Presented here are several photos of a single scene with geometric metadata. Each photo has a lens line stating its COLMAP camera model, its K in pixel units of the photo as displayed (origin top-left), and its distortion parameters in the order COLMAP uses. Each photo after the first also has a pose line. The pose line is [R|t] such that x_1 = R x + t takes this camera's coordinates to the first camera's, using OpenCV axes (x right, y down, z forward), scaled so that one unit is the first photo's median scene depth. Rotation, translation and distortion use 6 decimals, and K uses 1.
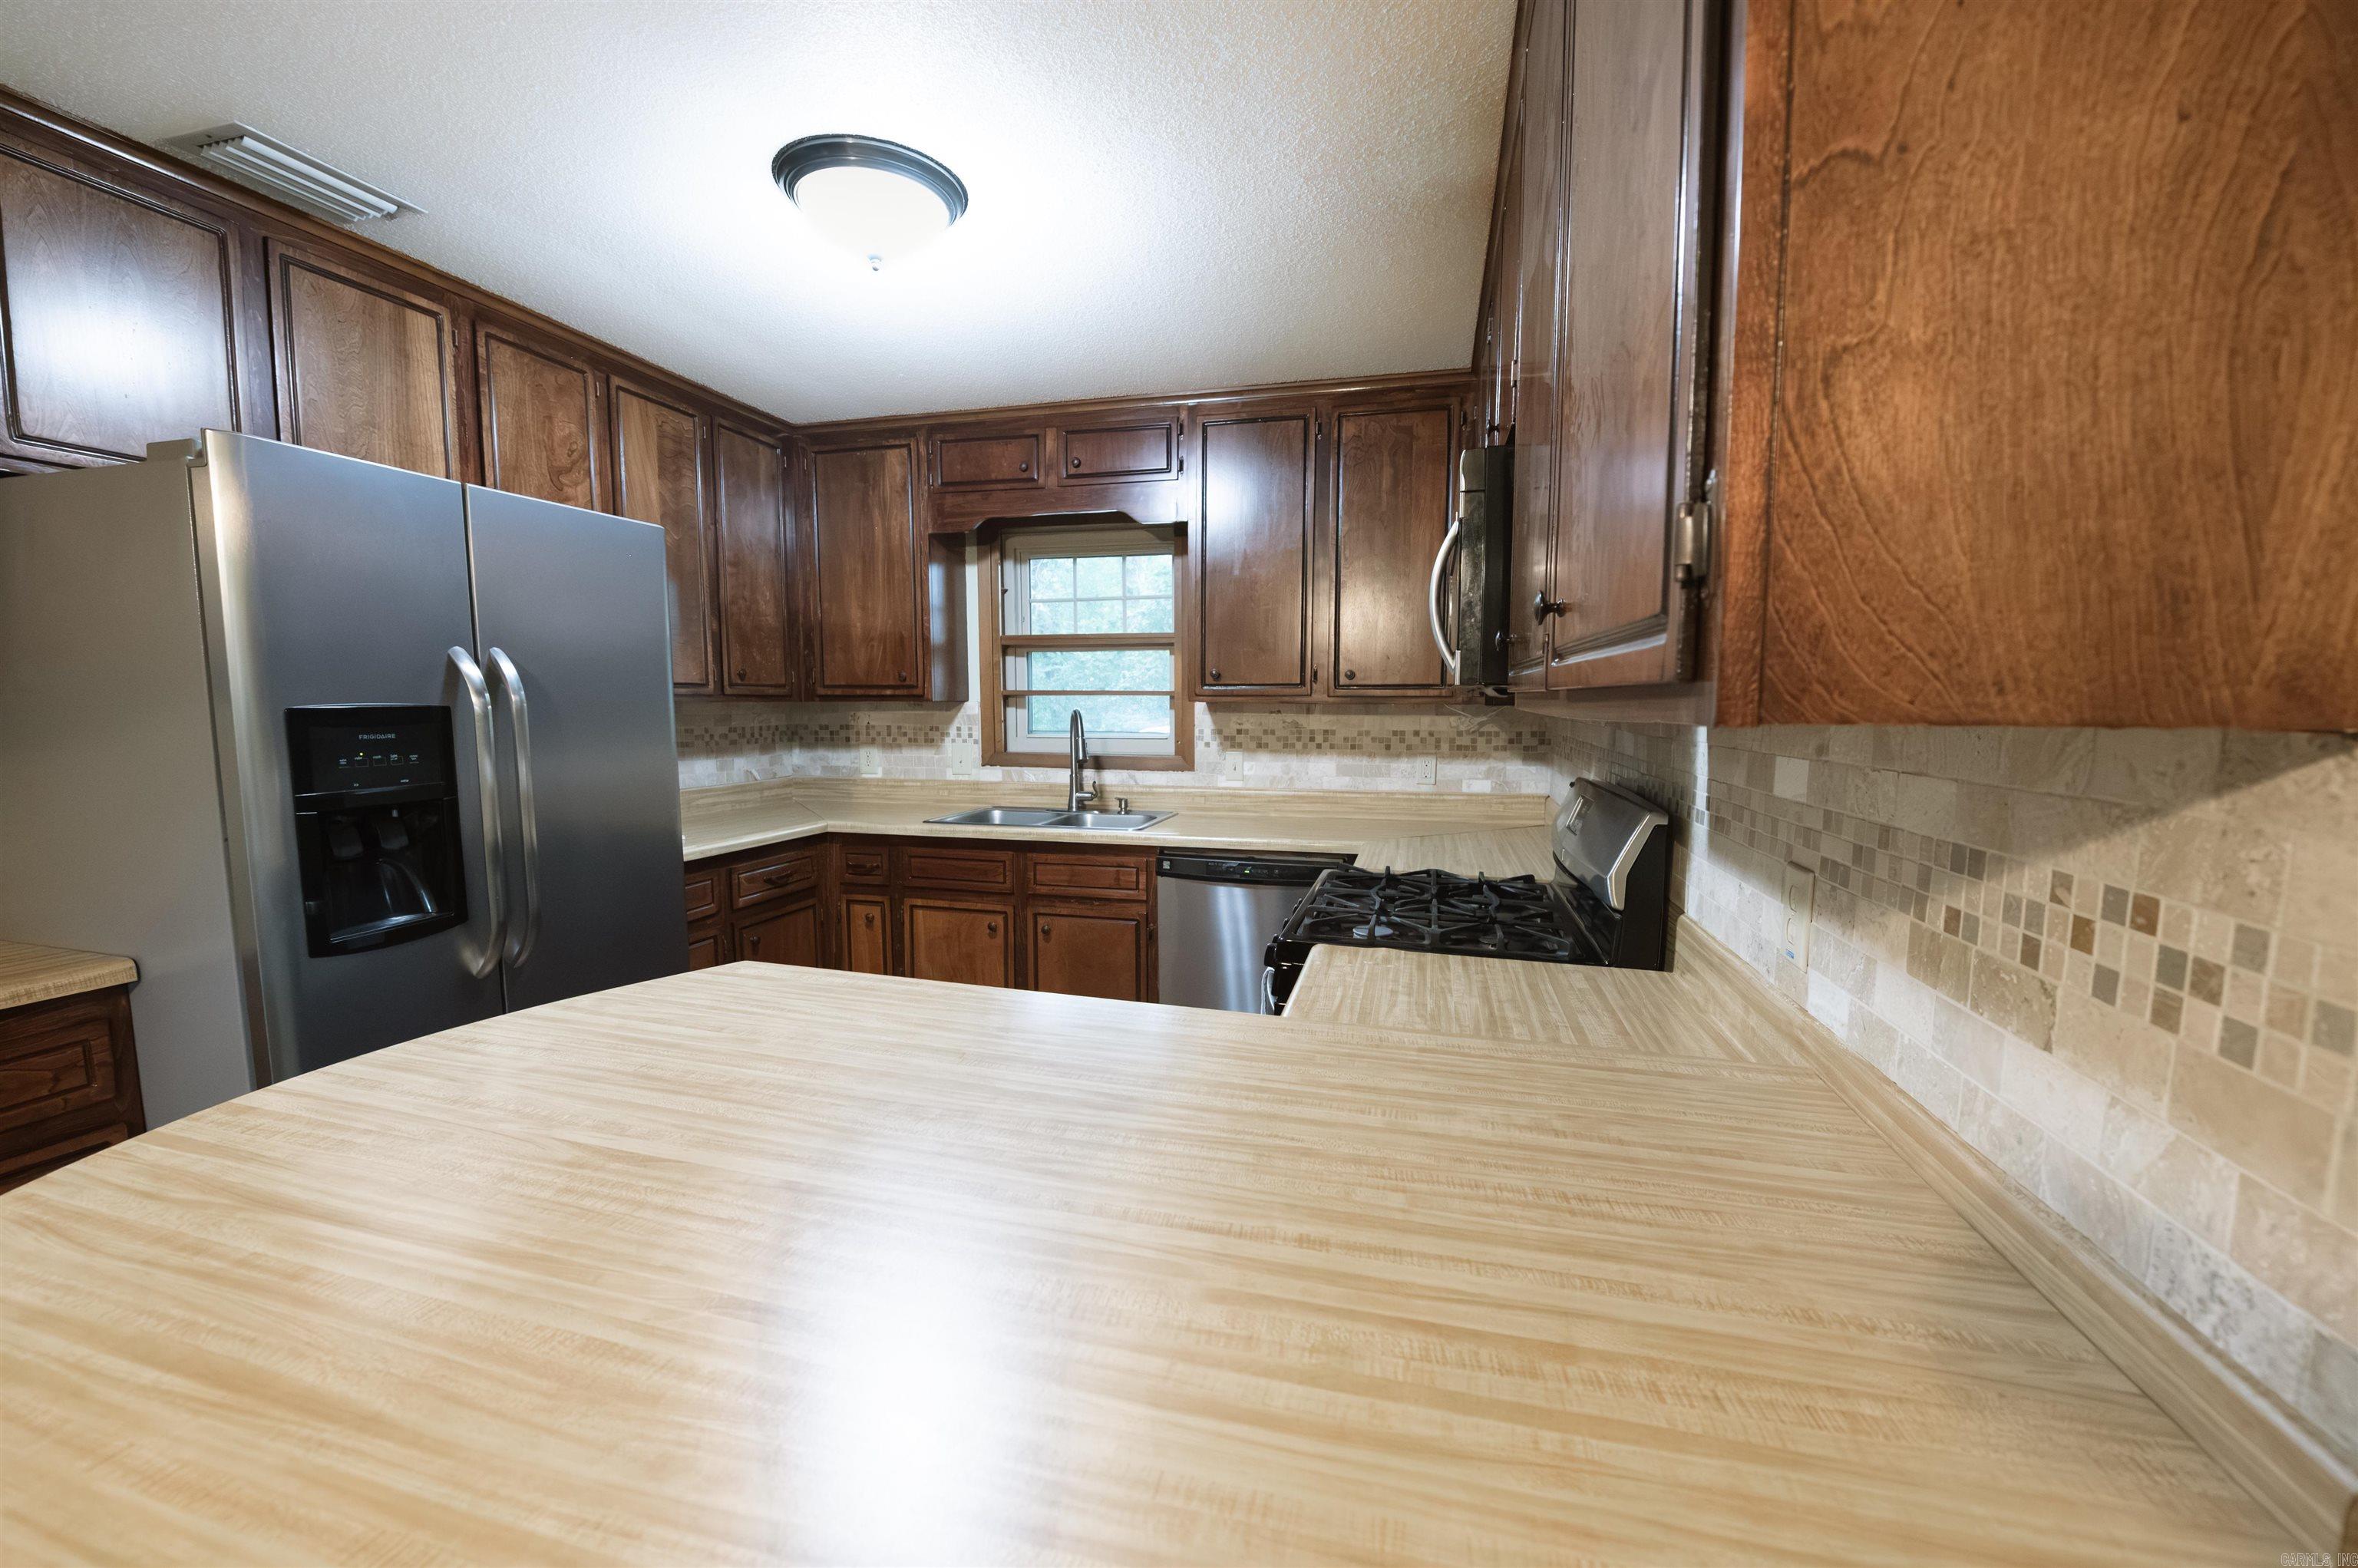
lens RADIAL K [[934.0, 0, 1187.3], [0, 934.0, 790.9], [0, 0, 1]] dist [-0.008880, -0.000346]
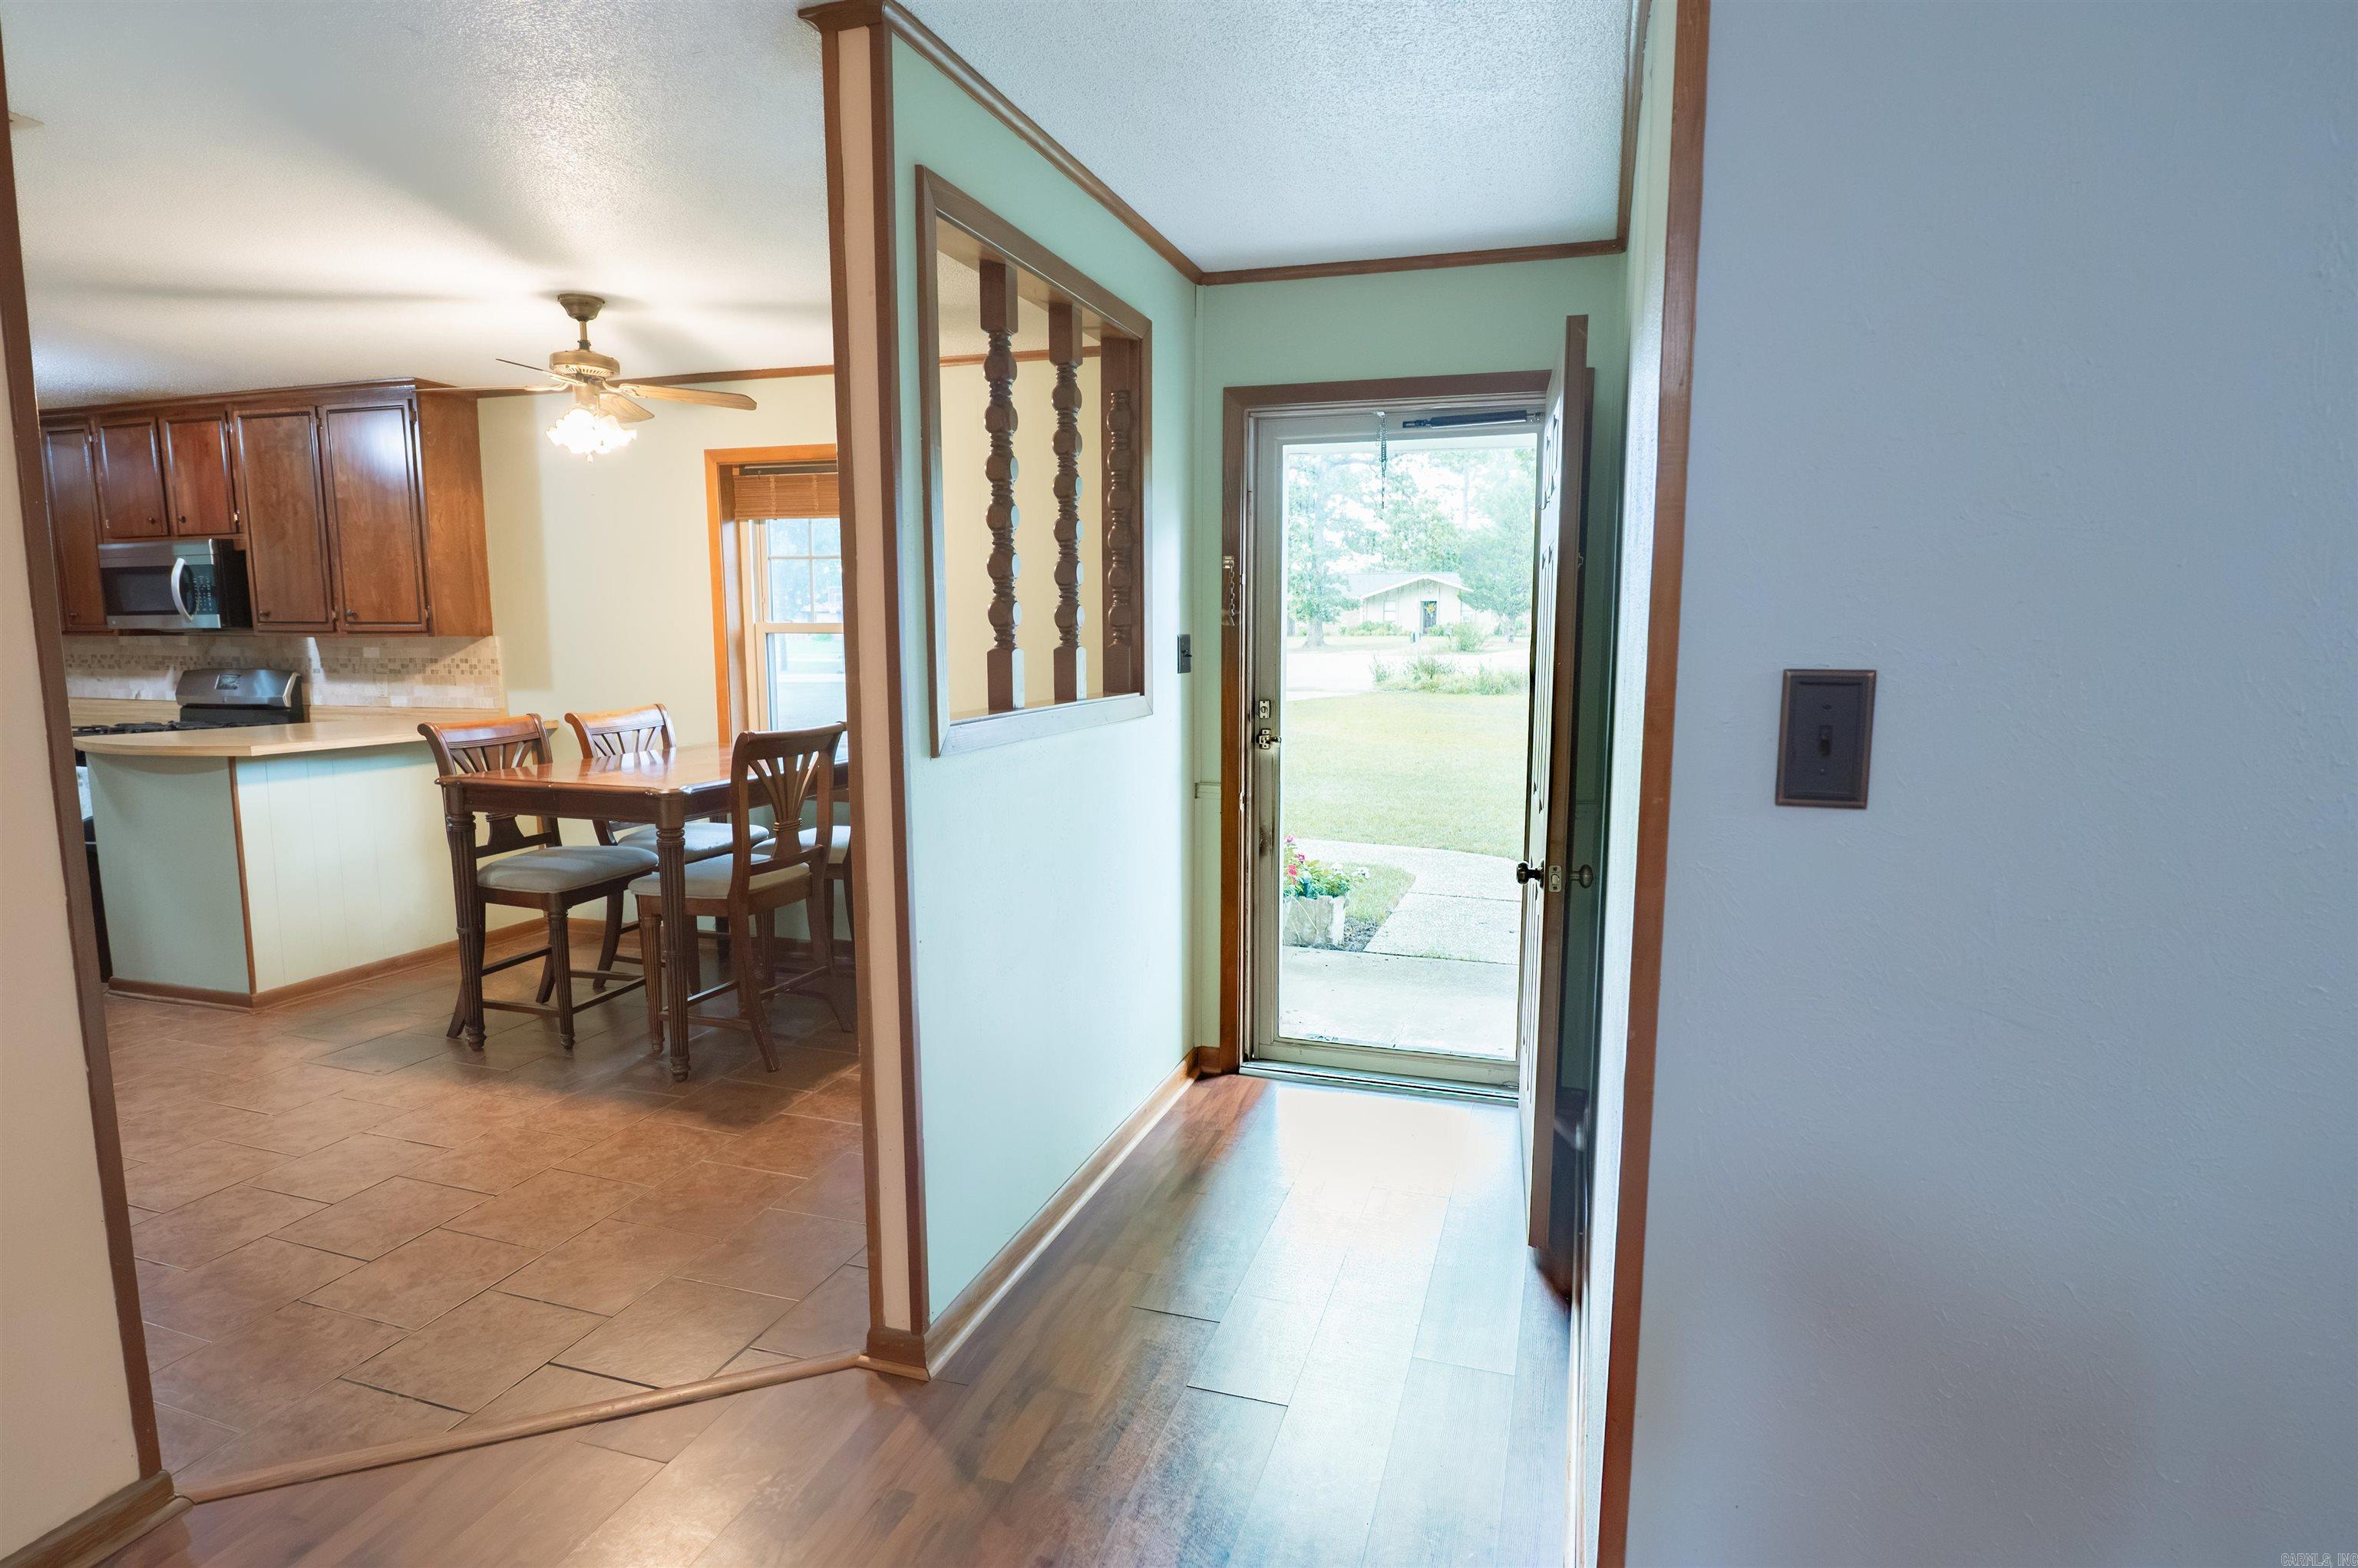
lens RADIAL K [[1255.1, 0, 1173.1], [0, 1255.1, 788.2], [0, 0, 1]] dist [-0.000841, -0.000076]
pose [[0.066786, -0.134329, 0.988684, -1.409067], [0.098959, 0.986902, 0.127402, 0.067586], [-0.992848, 0.089331, 0.079205, -0.867667]]
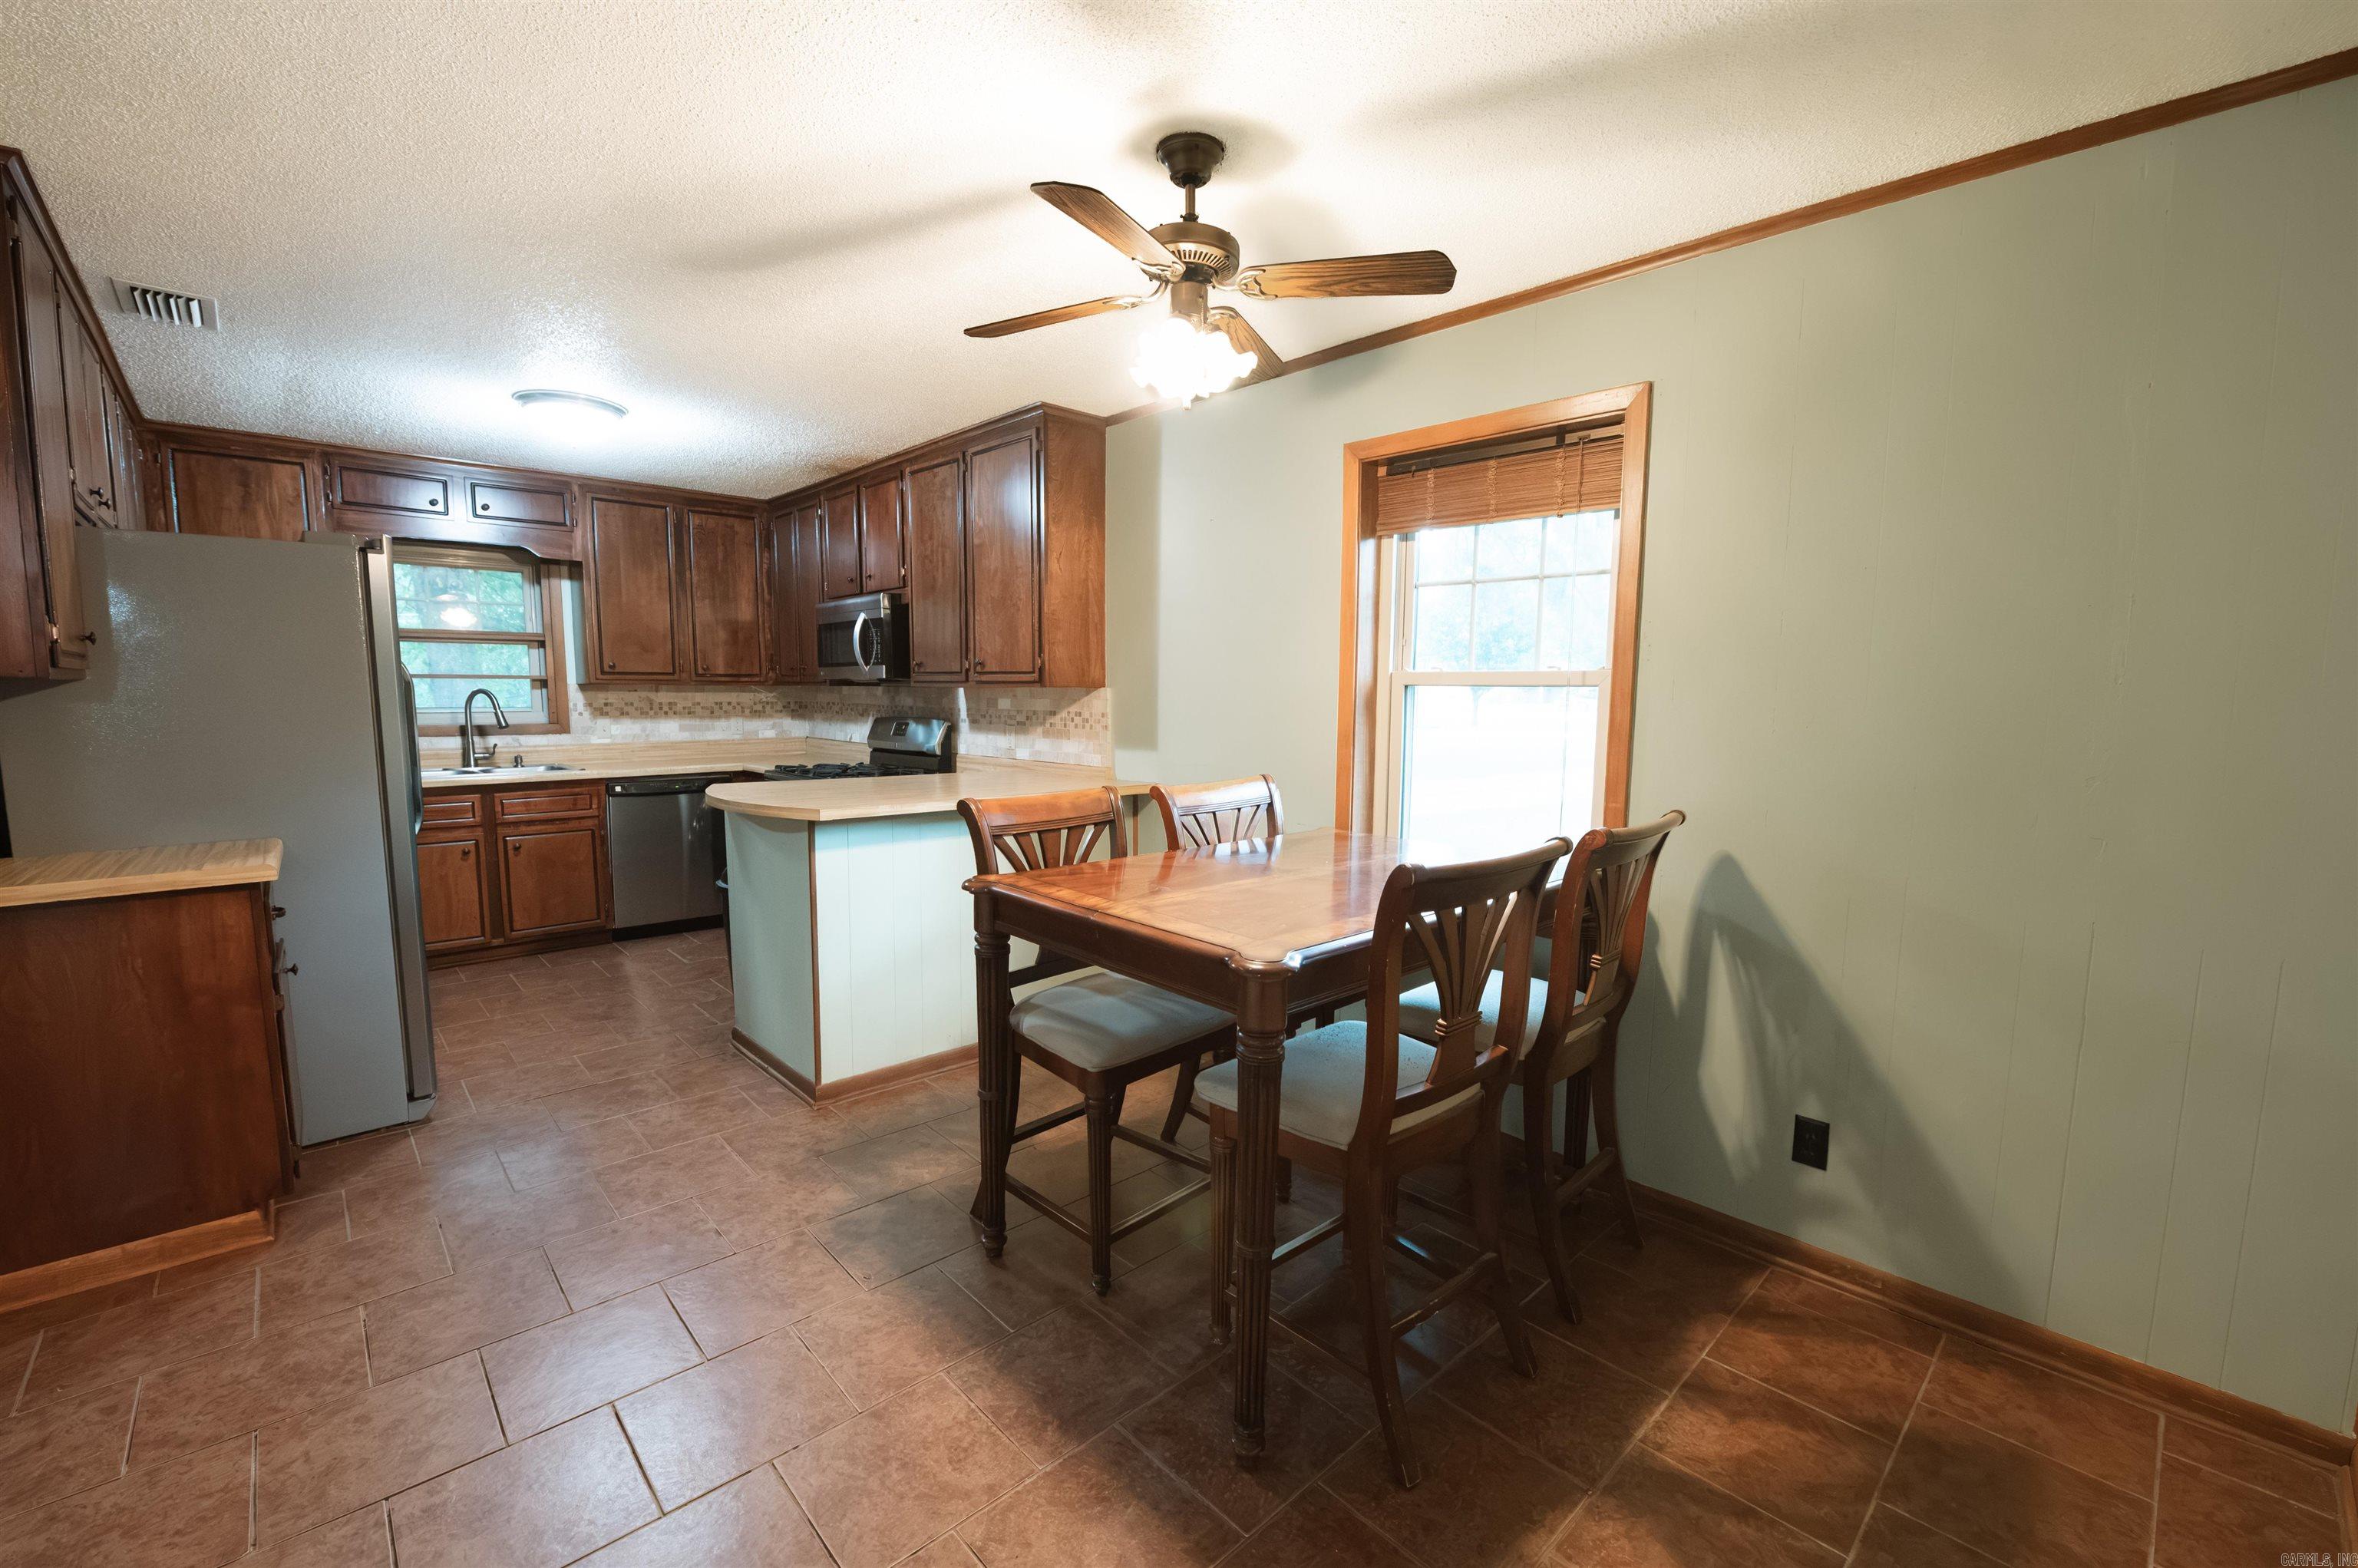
lens RADIAL K [[934.0, 0, 1187.3], [0, 934.0, 790.9], [0, 0, 1]] dist [-0.008880, -0.000346]
pose [[0.523001, -0.092699, 0.847276, -0.734208], [0.078559, 0.995079, 0.060377, 0.055607], [-0.848704, 0.034984, 0.527710, -0.545347]]
